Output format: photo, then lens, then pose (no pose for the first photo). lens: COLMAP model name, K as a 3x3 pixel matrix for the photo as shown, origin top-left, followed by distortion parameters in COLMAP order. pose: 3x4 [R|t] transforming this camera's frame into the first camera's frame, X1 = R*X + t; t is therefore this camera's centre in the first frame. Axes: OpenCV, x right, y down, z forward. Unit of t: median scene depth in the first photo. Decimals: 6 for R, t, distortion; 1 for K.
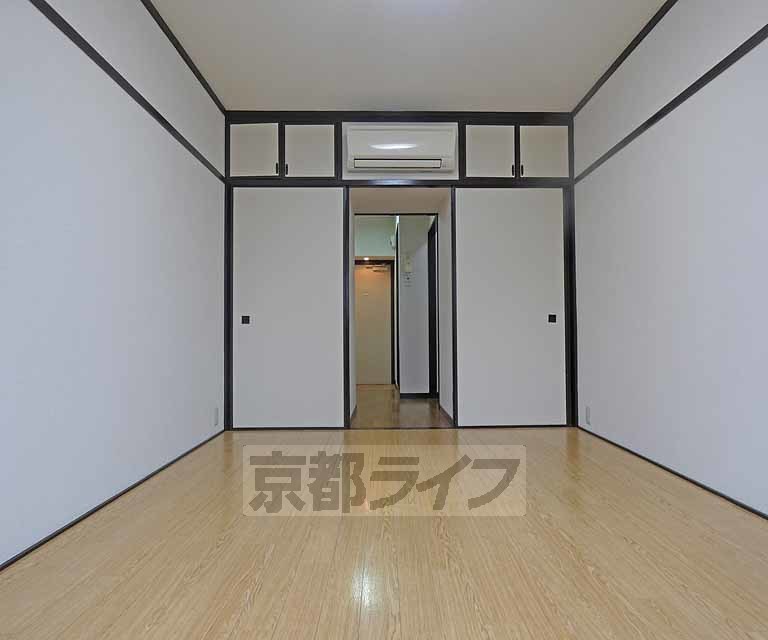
lens RADIAL K [[509.4, 0, 384.0], [0, 509.4, 320.0], [0, 0, 1]] dist [0.005805, -0.001262]
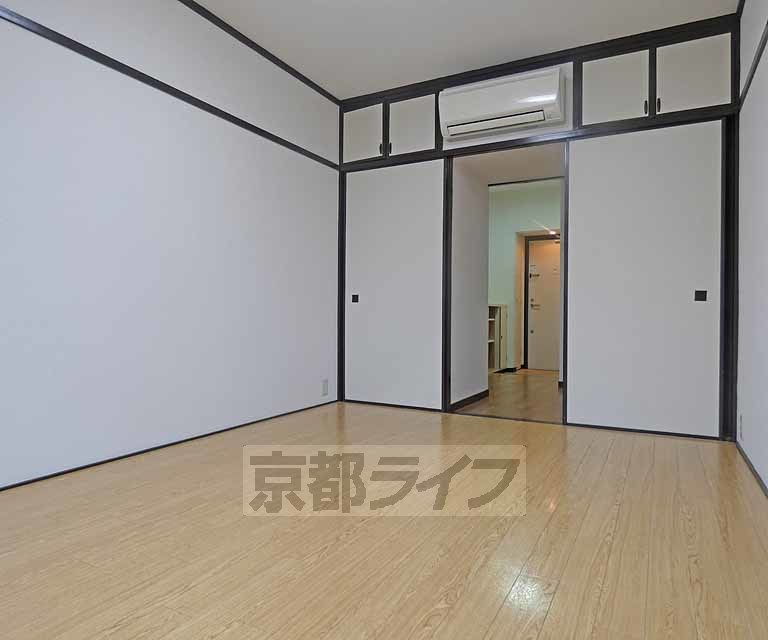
lens RADIAL K [[504.4, 0, 384.0], [0, 504.4, 320.0], [0, 0, 1]] dist [-0.004854, -0.003696]
pose [[0.872339, 0.018767, -0.488541, 0.288376], [-0.000912, 0.999324, 0.036761, 0.005648], [0.488900, -0.031623, 0.871766, 0.118345]]
